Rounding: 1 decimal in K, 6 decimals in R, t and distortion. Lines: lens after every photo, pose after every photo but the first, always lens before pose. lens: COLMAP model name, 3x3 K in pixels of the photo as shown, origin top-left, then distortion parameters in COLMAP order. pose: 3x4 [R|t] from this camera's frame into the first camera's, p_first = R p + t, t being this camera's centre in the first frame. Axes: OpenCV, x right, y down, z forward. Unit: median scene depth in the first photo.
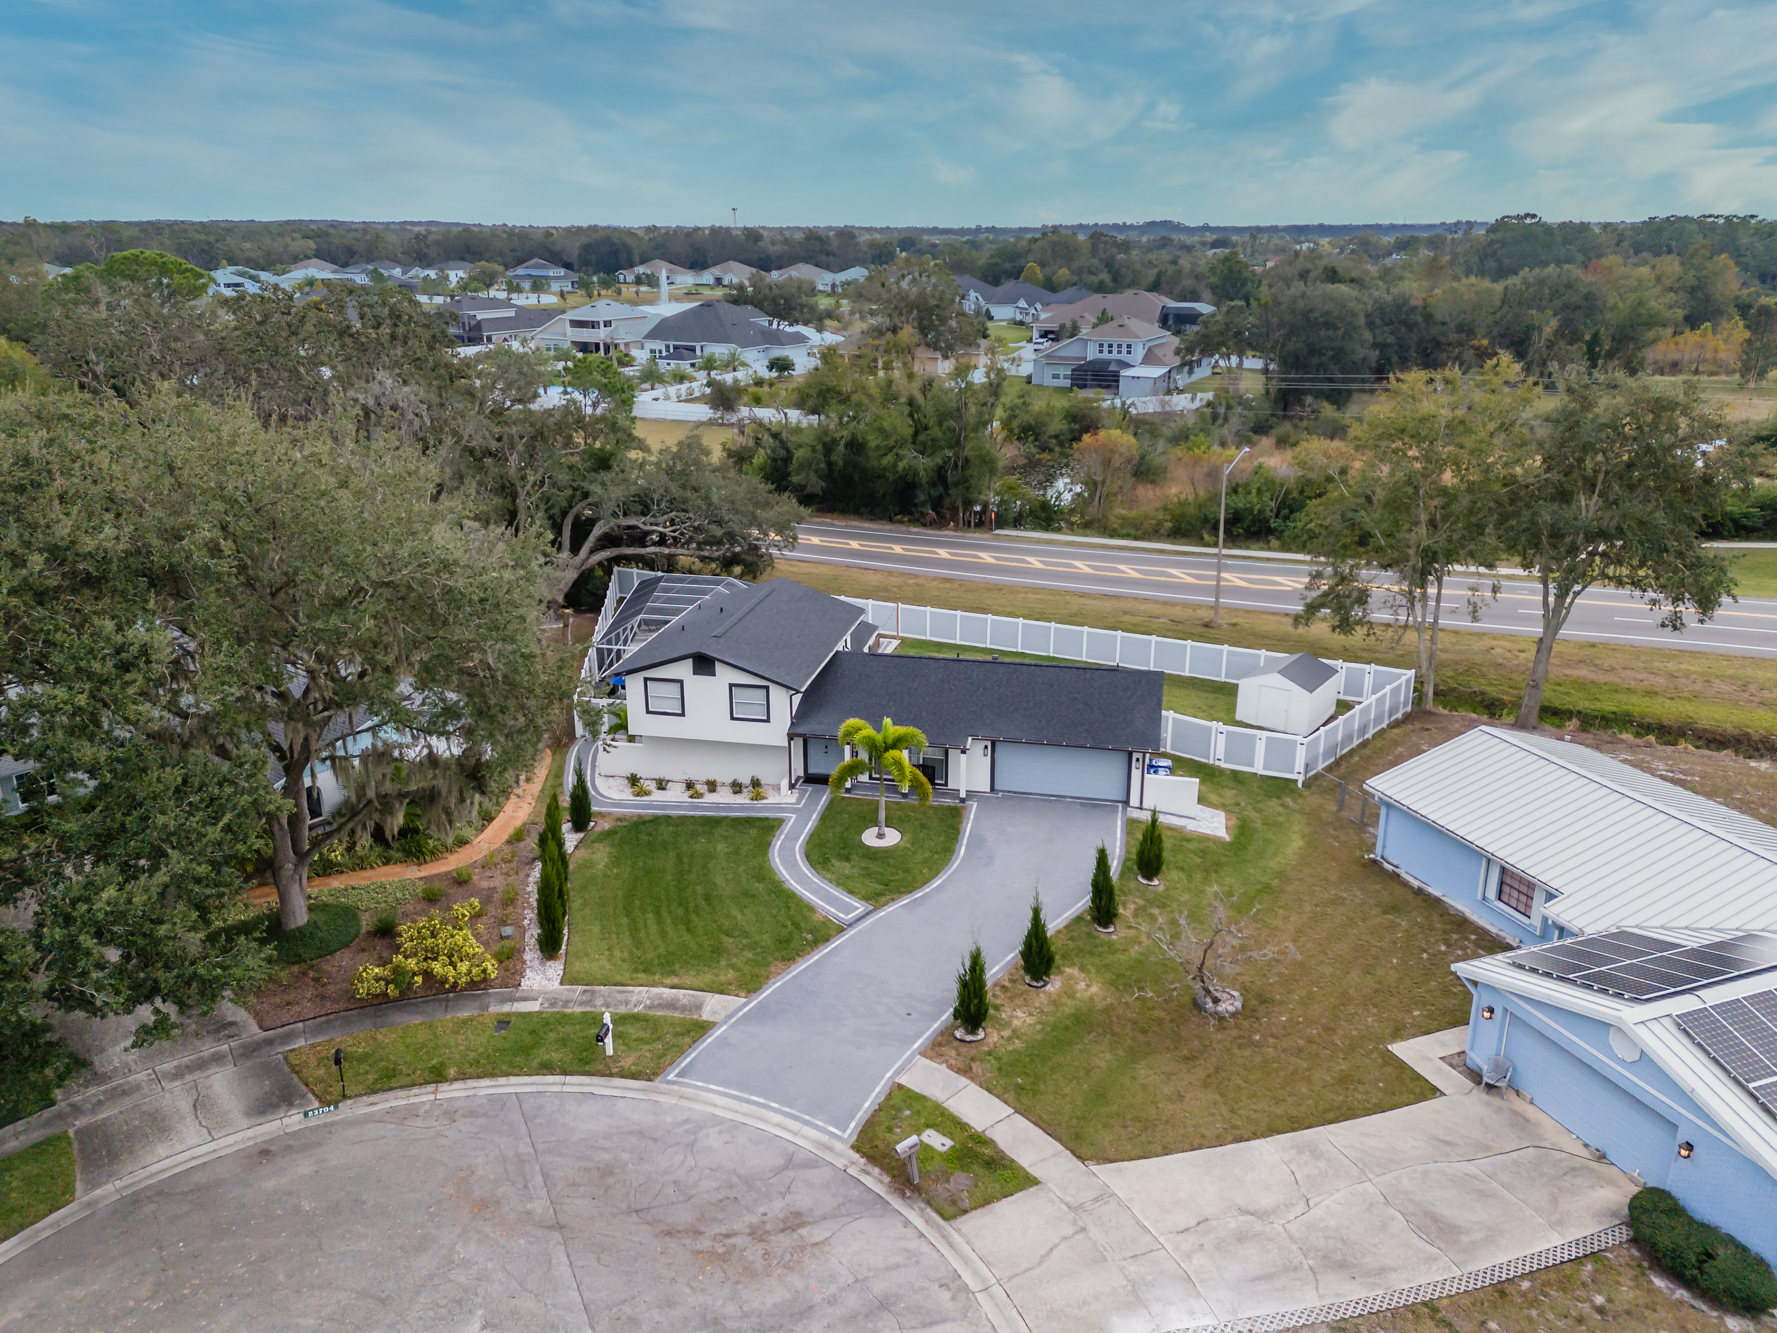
lens RADIAL K [[1286.8, 0, 888.5], [0, 1286.8, 666.5], [0, 0, 1]] dist [0.086895, -0.057239]
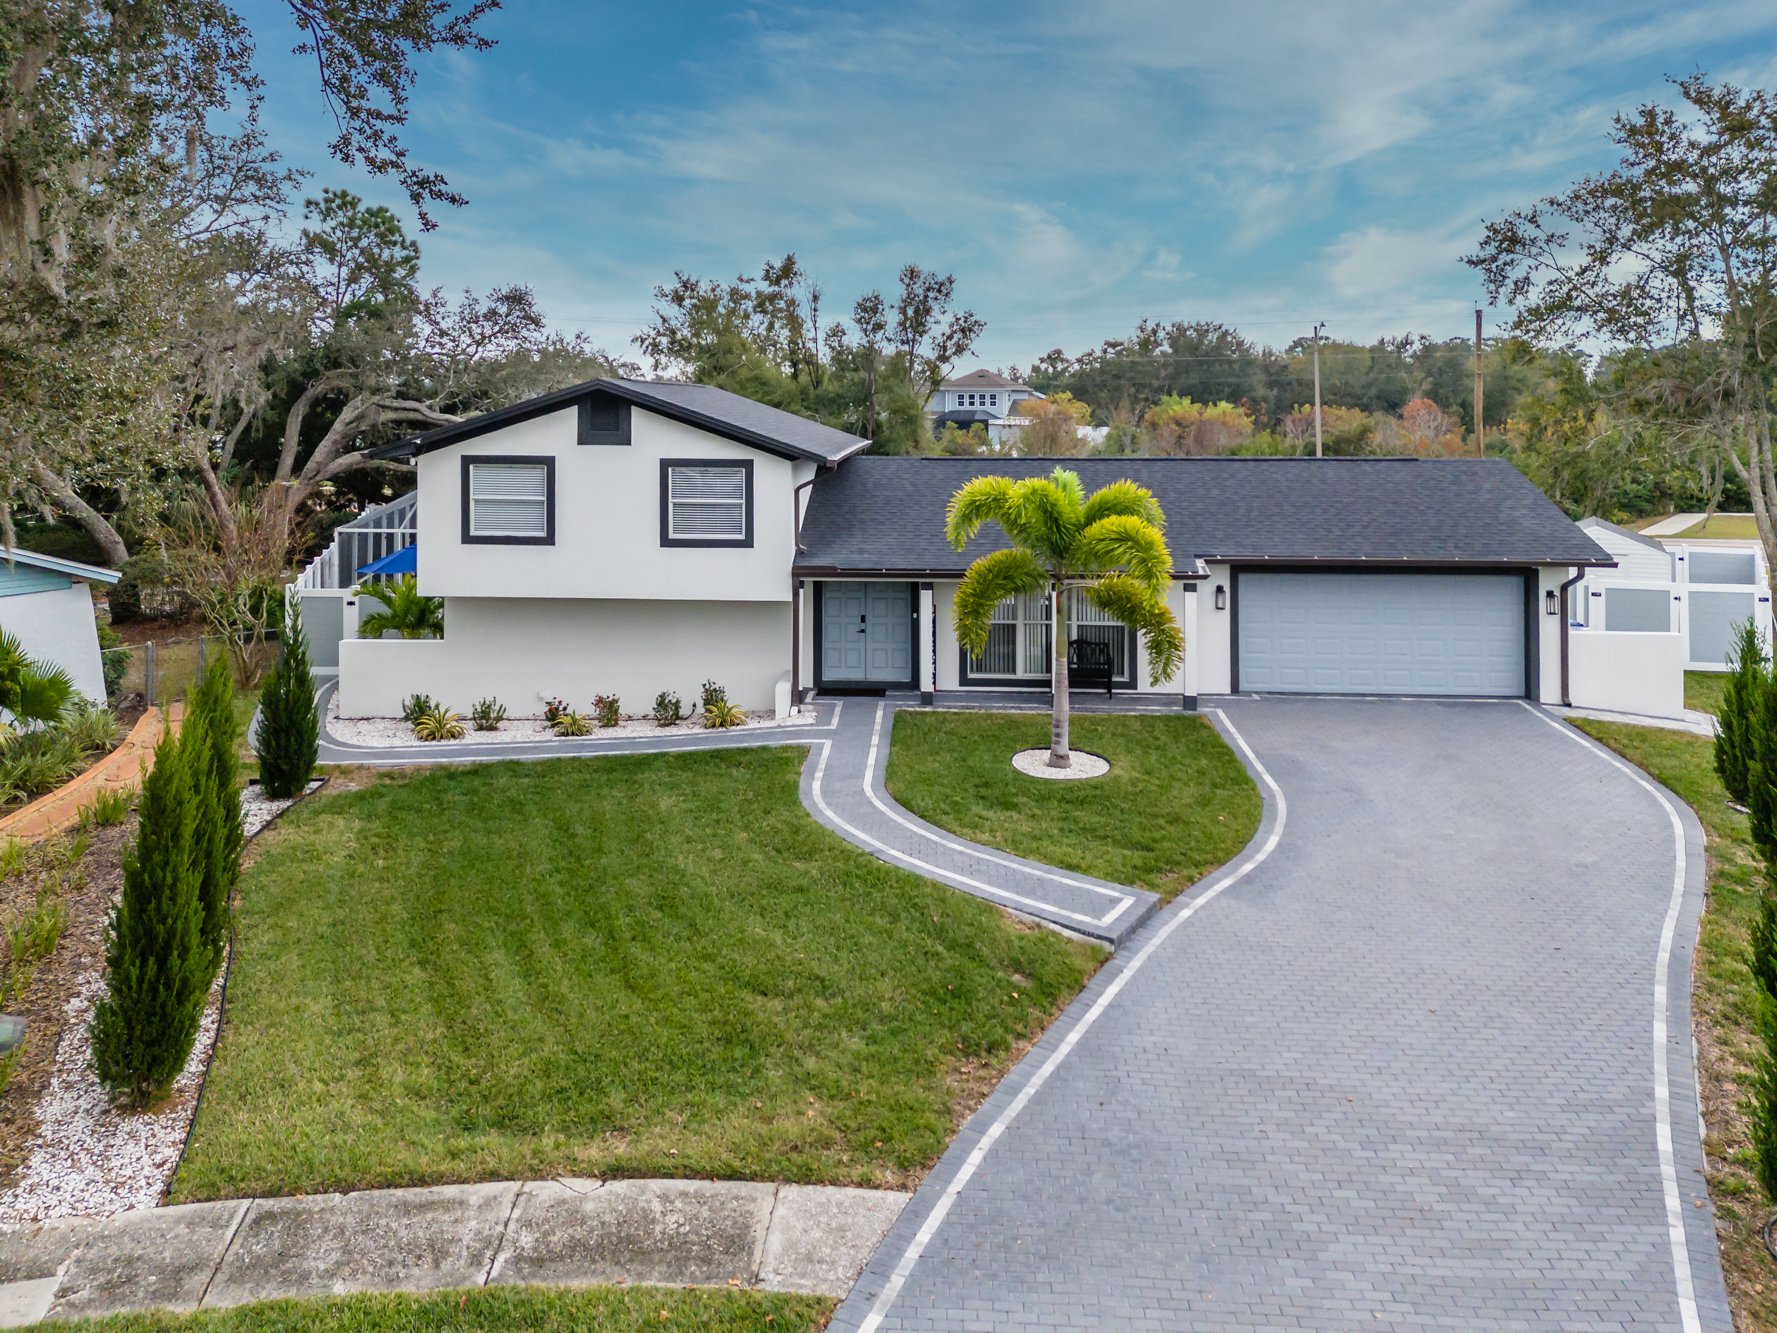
lens RADIAL K [[1372.0, 0, 889.7], [0, 1372.0, 428.1], [0, 0, 1]] dist [0.051100, -0.030206]
pose [[0.985832, 0.005633, 0.167640, -0.156024], [0.045187, 0.953567, -0.297772, 0.185102], [-0.161533, 0.301129, 0.939802, 0.662254]]
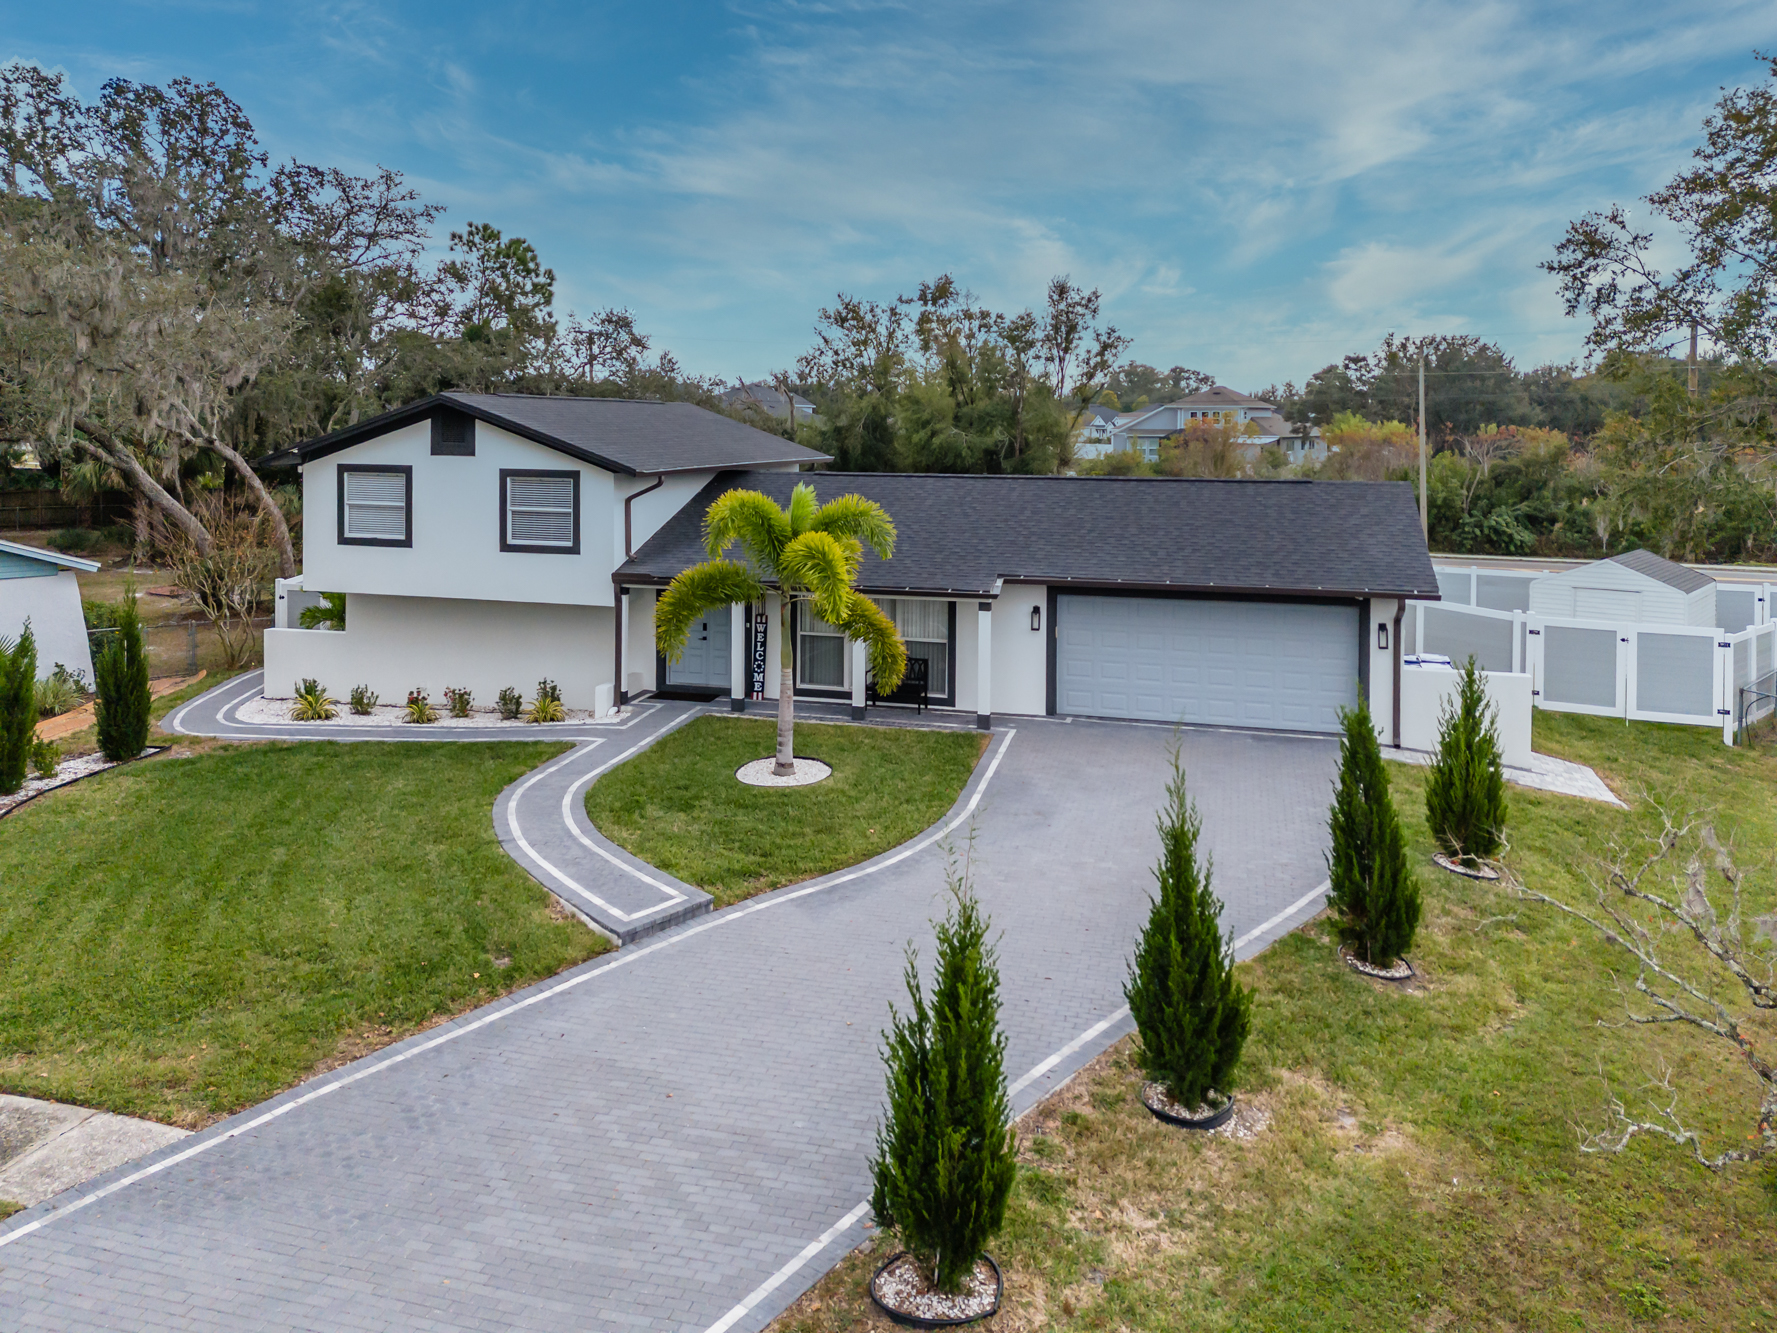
lens RADIAL K [[1365.5, 0, 892.9], [0, 1365.5, 455.0], [0, 0, 1]] dist [0.048052, -0.031544]
pose [[0.998597, 0.014155, -0.051019, 0.060233], [-0.028525, 0.955628, -0.293191, 0.191017], [0.044605, 0.294235, 0.954692, 0.639977]]
